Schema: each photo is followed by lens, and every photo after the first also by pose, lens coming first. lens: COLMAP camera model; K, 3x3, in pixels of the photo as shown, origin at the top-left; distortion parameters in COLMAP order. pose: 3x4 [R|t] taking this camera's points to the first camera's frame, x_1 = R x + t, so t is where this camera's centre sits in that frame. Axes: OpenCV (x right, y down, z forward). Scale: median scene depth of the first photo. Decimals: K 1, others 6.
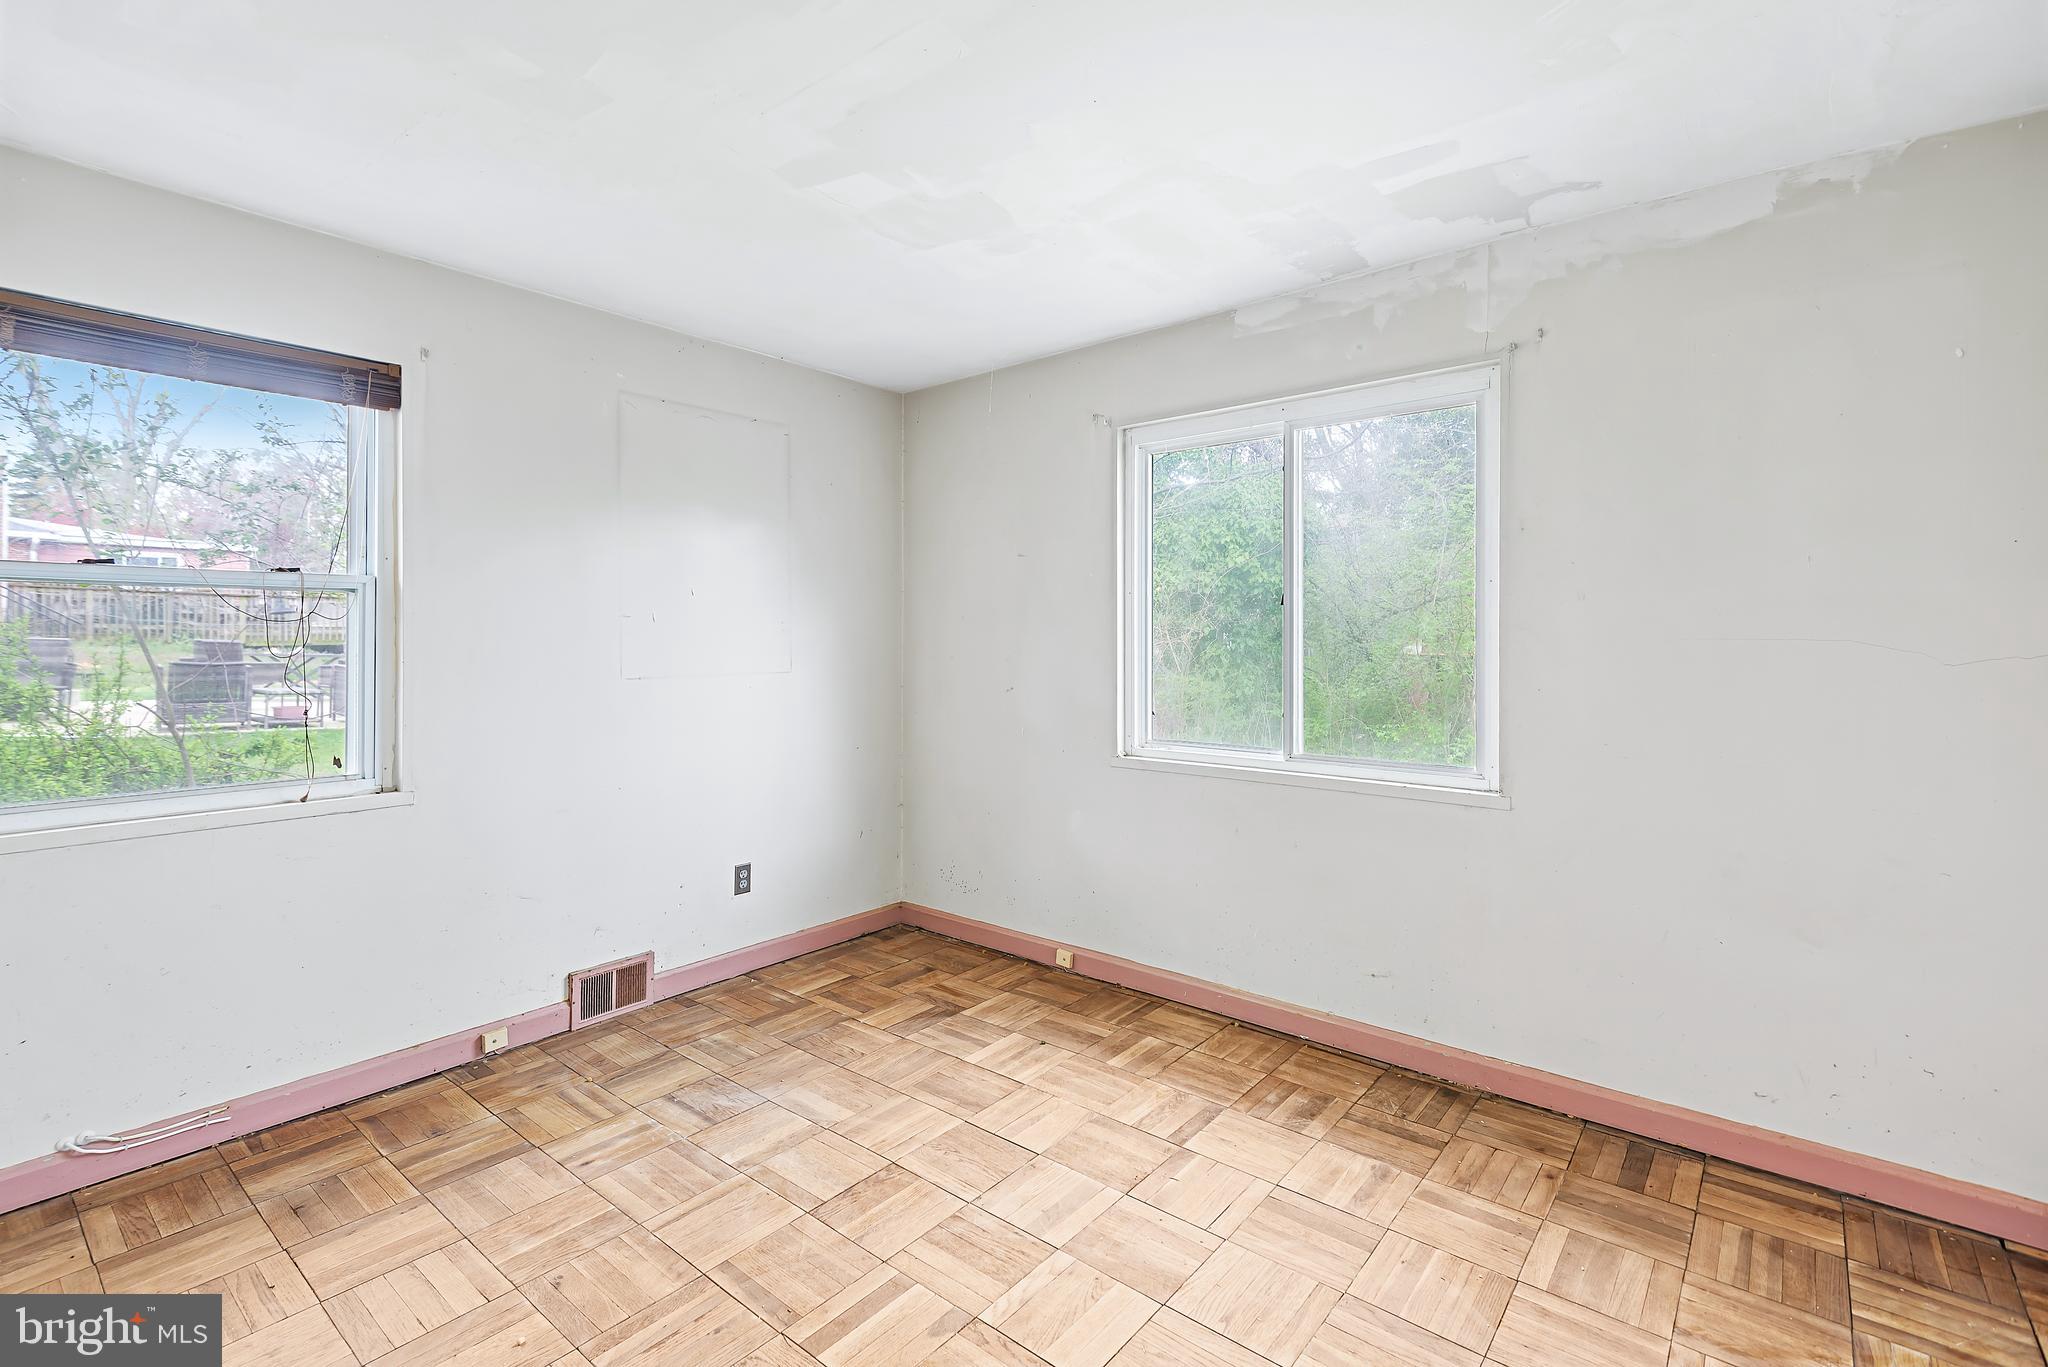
lens RADIAL K [[930.7, 0, 1014.9], [0, 930.7, 633.8], [0, 0, 1]] dist [0.035320, -0.018352]
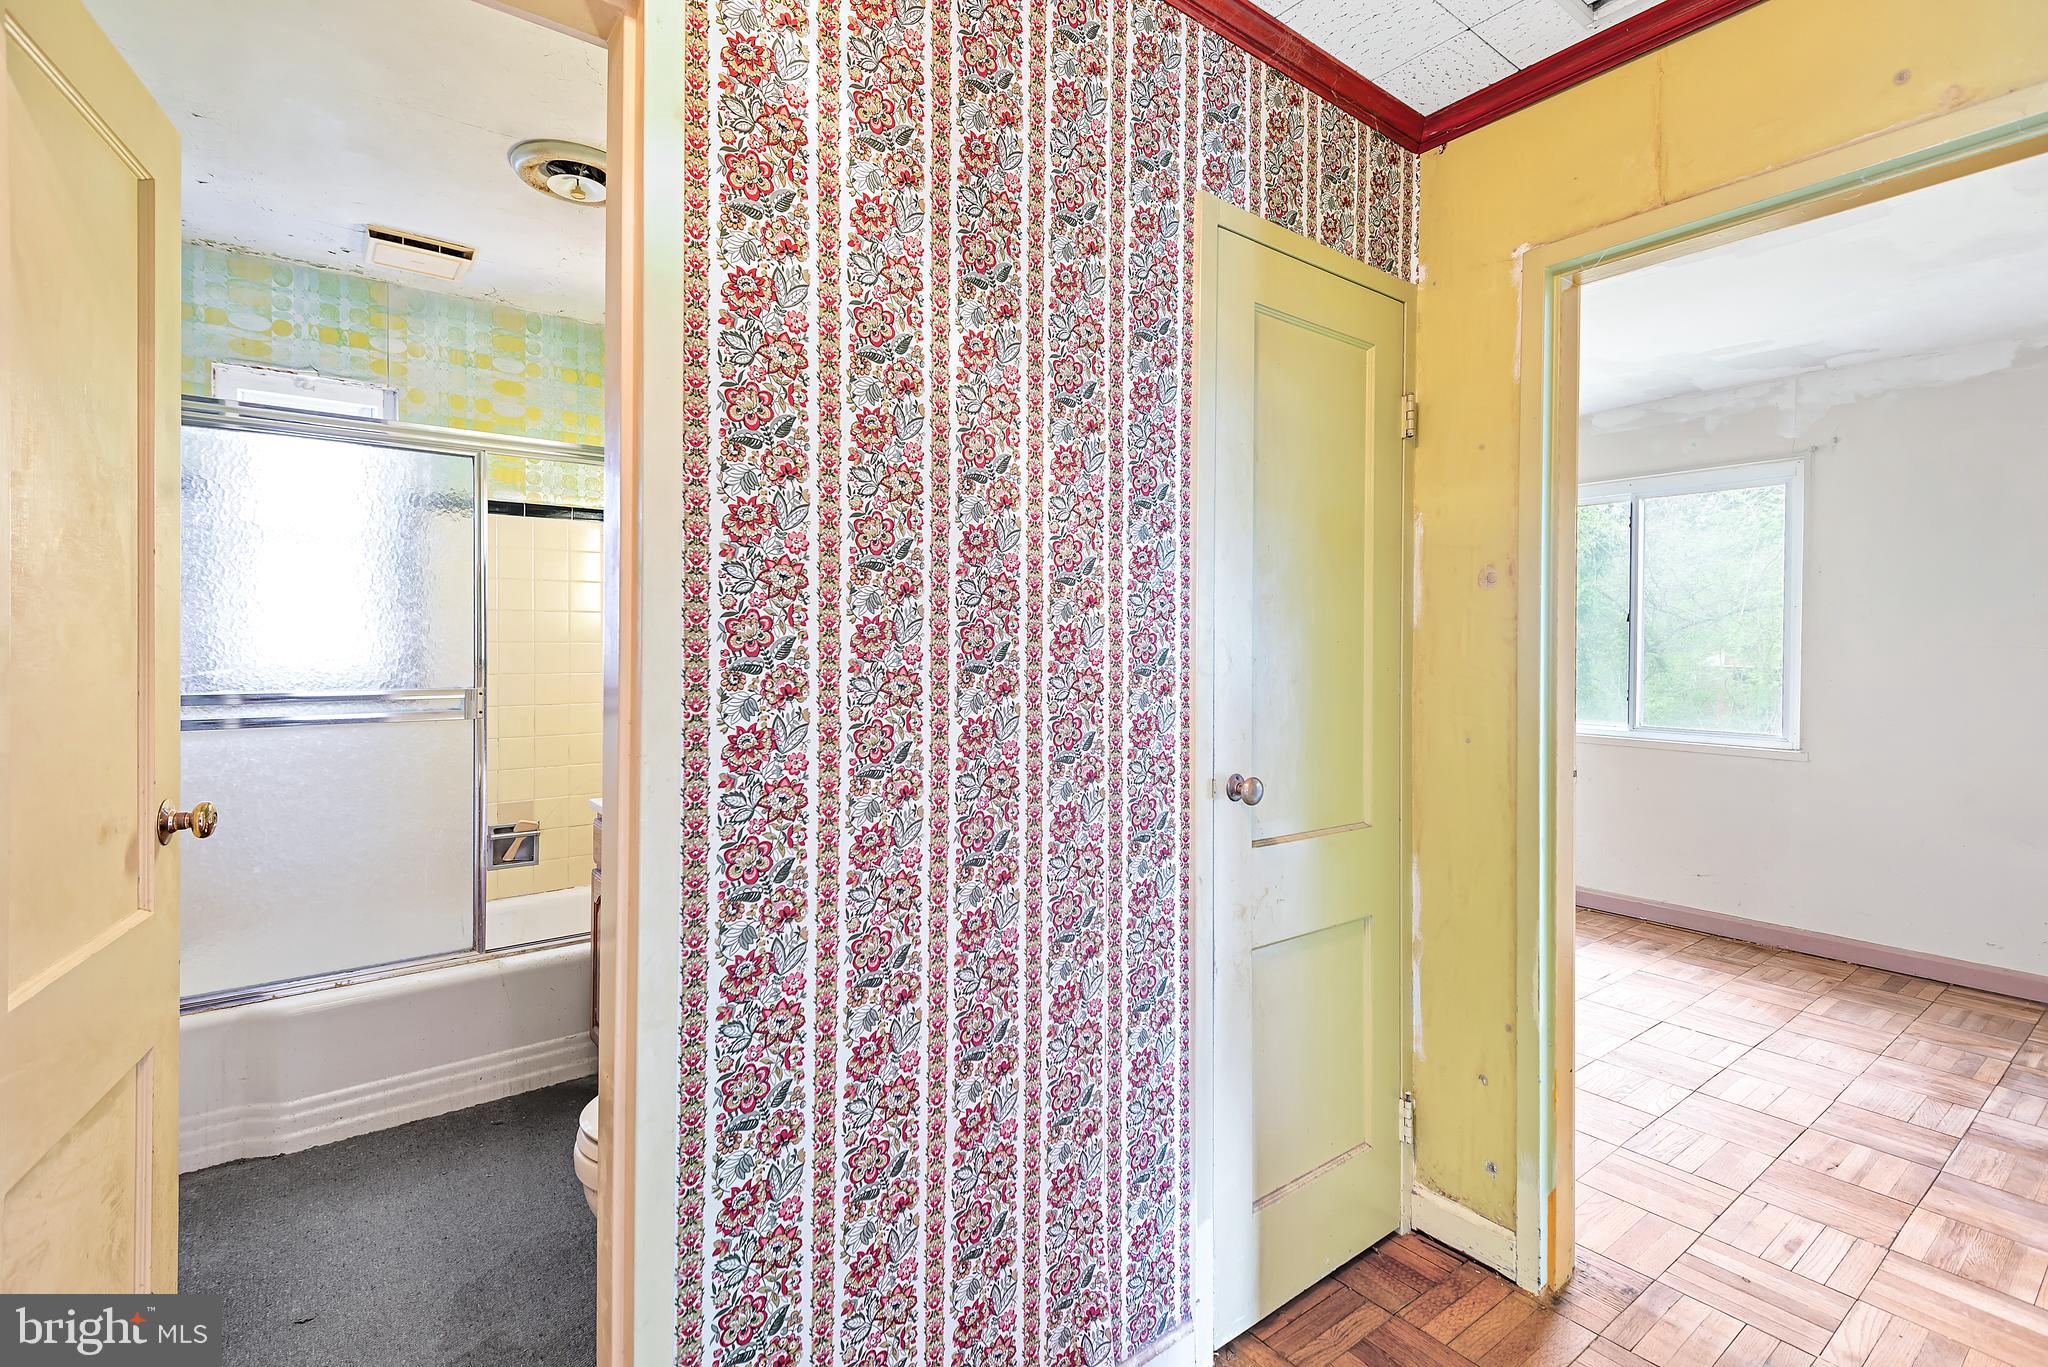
lens RADIAL K [[930.7, 0, 1014.9], [0, 930.7, 633.8], [0, 0, 1]] dist [0.035320, -0.018352]
pose [[0.973240, 0.015320, -0.229278, -0.345041], [-0.016103, 0.999869, -0.001543, 0.009437], [0.229224, 0.005194, 0.973360, -0.727283]]
